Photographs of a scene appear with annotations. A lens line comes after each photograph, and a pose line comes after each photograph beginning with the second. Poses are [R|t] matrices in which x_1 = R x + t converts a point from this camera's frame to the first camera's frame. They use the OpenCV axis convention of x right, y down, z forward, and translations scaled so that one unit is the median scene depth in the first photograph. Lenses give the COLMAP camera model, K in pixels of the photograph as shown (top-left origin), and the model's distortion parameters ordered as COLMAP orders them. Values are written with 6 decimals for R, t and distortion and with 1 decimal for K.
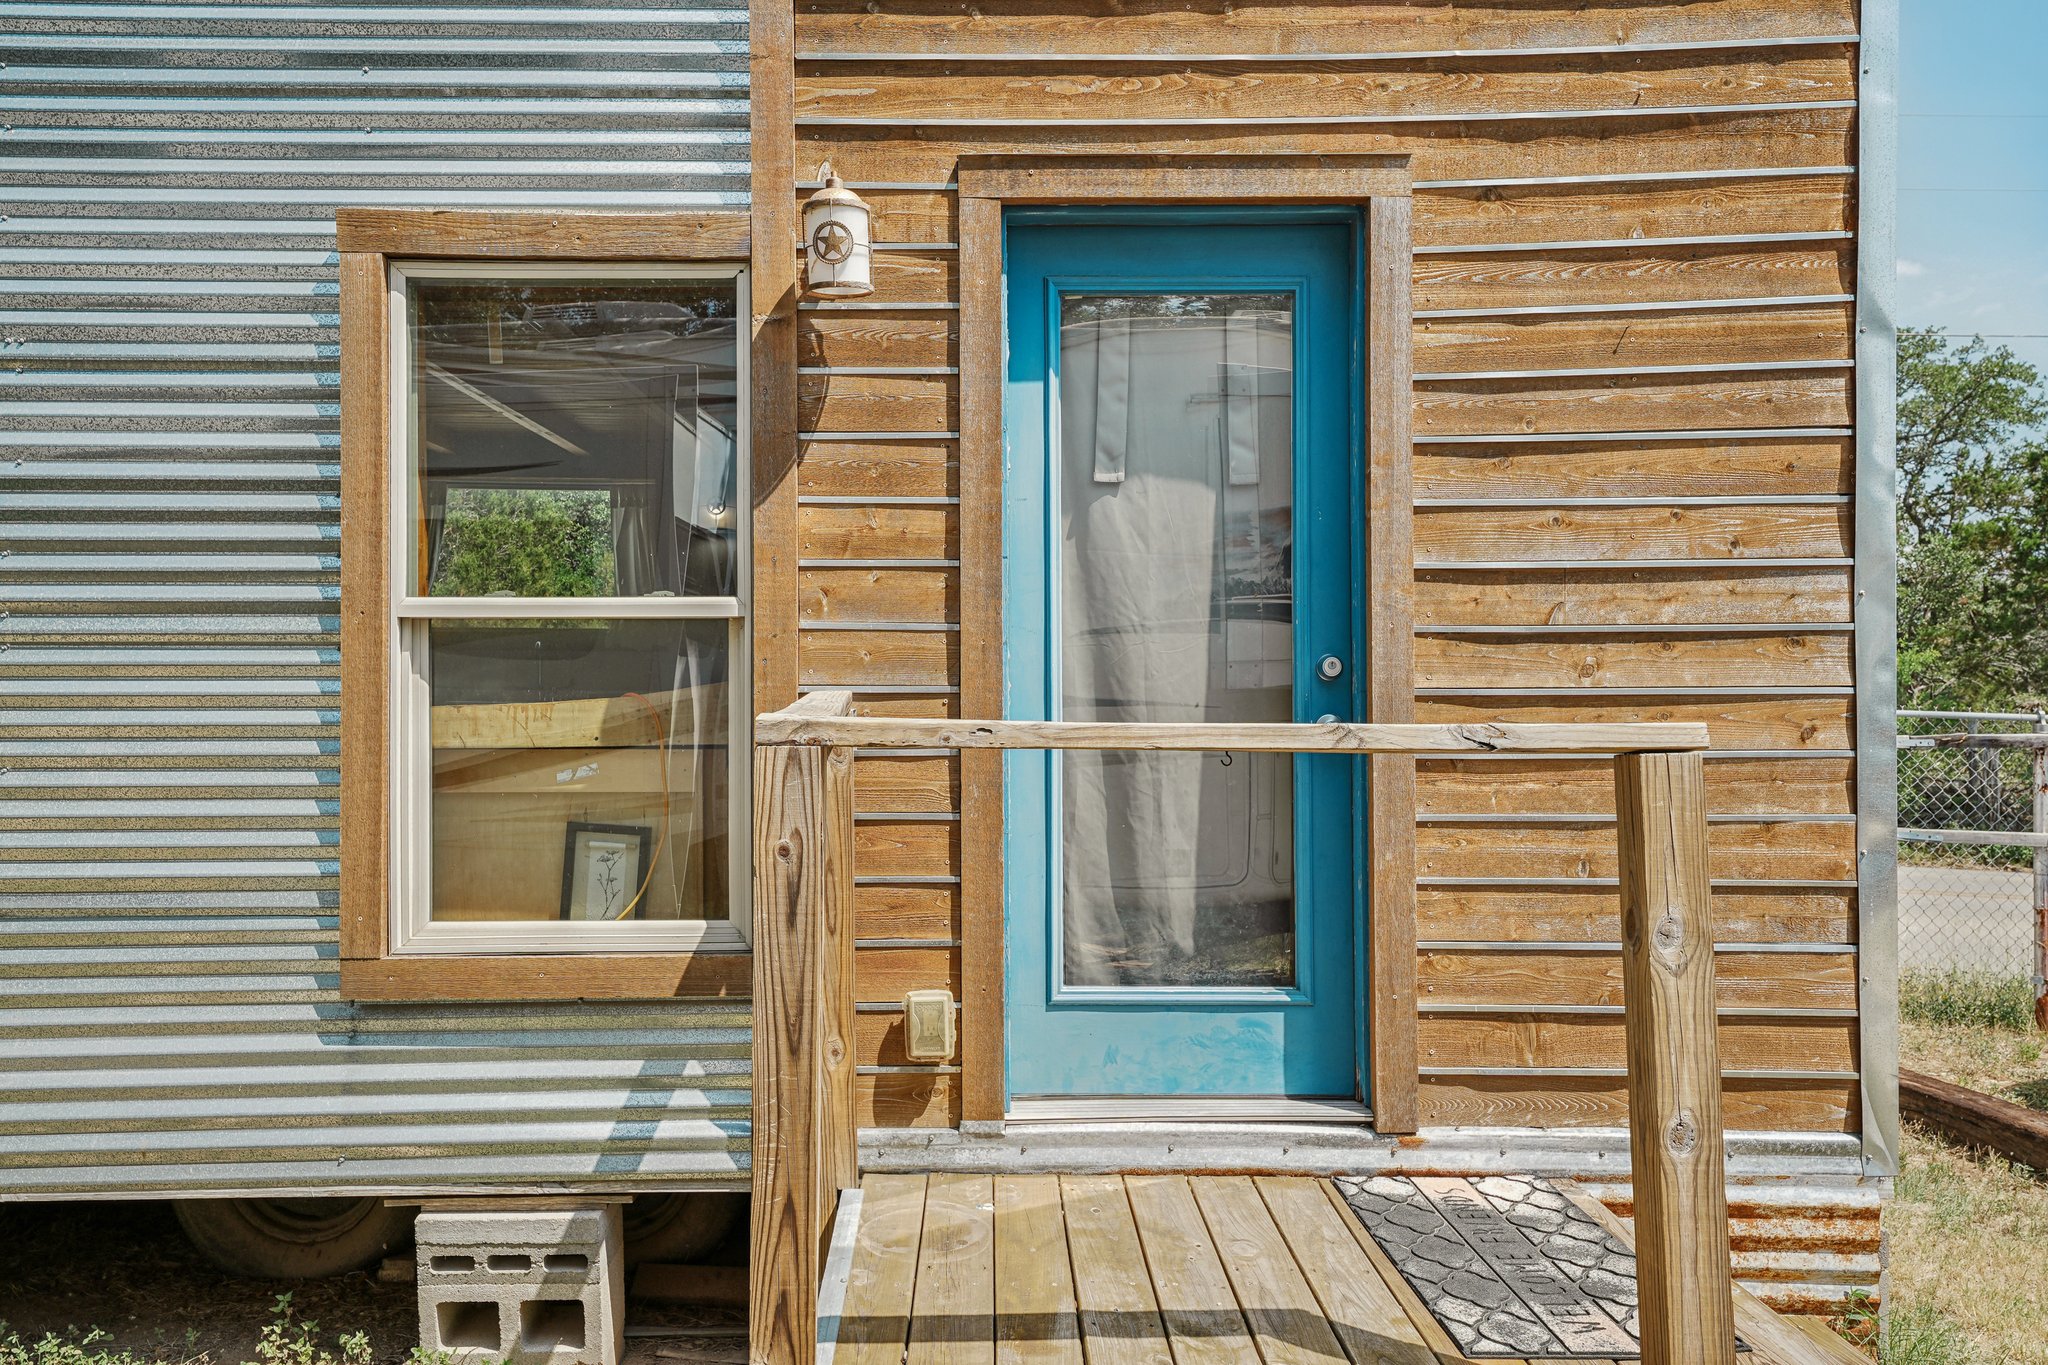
lens RADIAL K [[1306.0, 0, 1039.4], [0, 1306.0, 694.0], [0, 0, 1]] dist [0.018477, -0.000560]
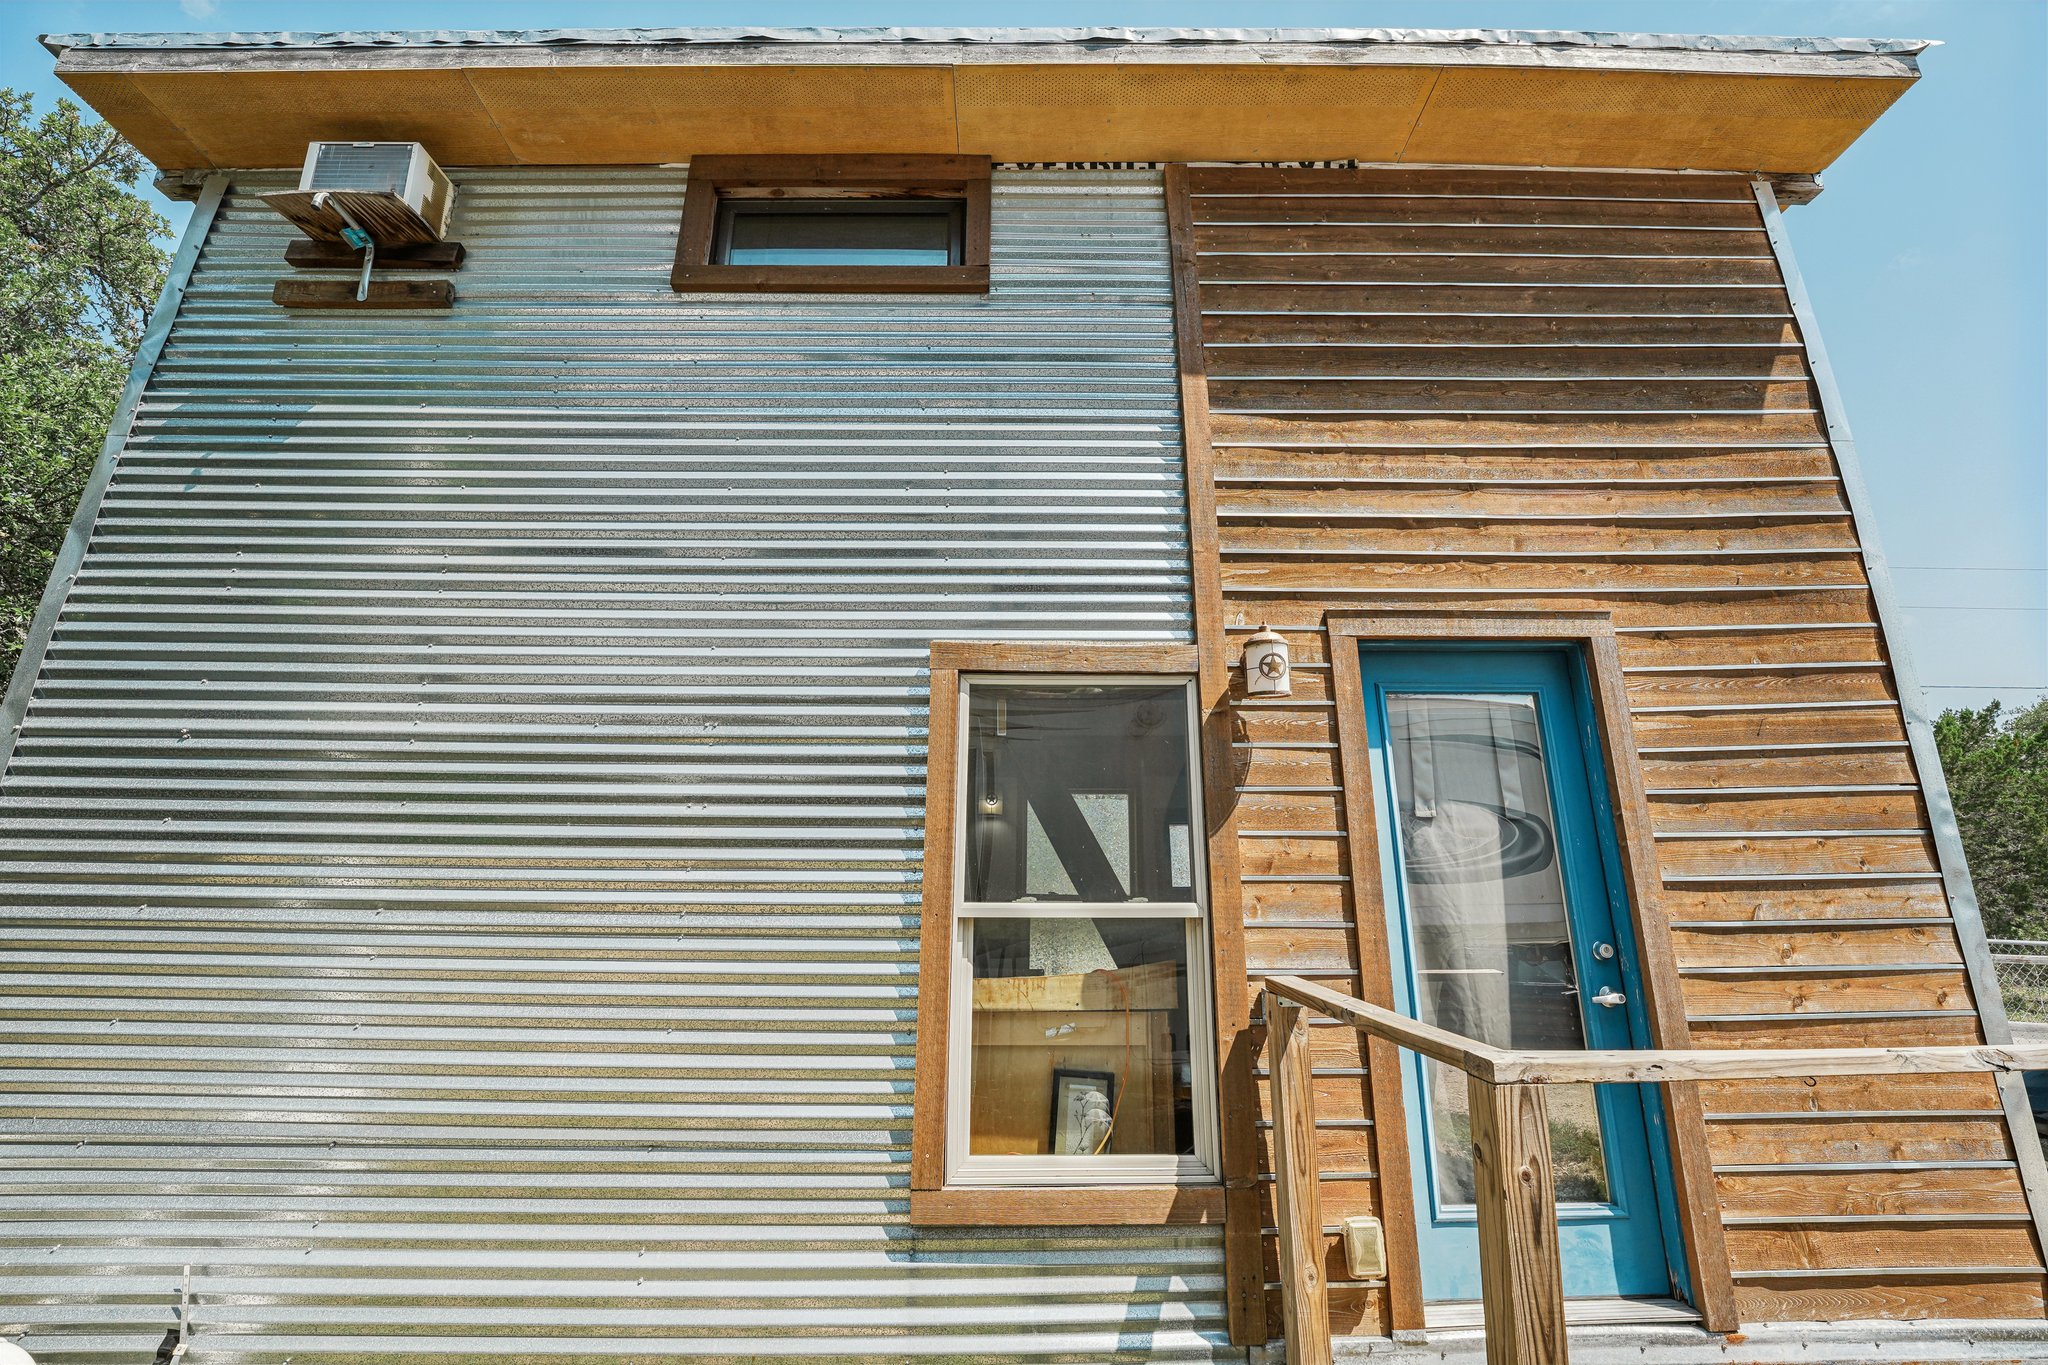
lens RADIAL K [[813.3, 0, 1053.4], [0, 813.3, 671.7], [0, 0, 1]] dist [-0.025063, 0.001541]
pose [[0.999965, 0.005379, 0.006374, -0.392008], [-0.003521, 0.965059, -0.262010, -0.085166], [-0.007561, 0.261979, 0.965044, 0.088824]]
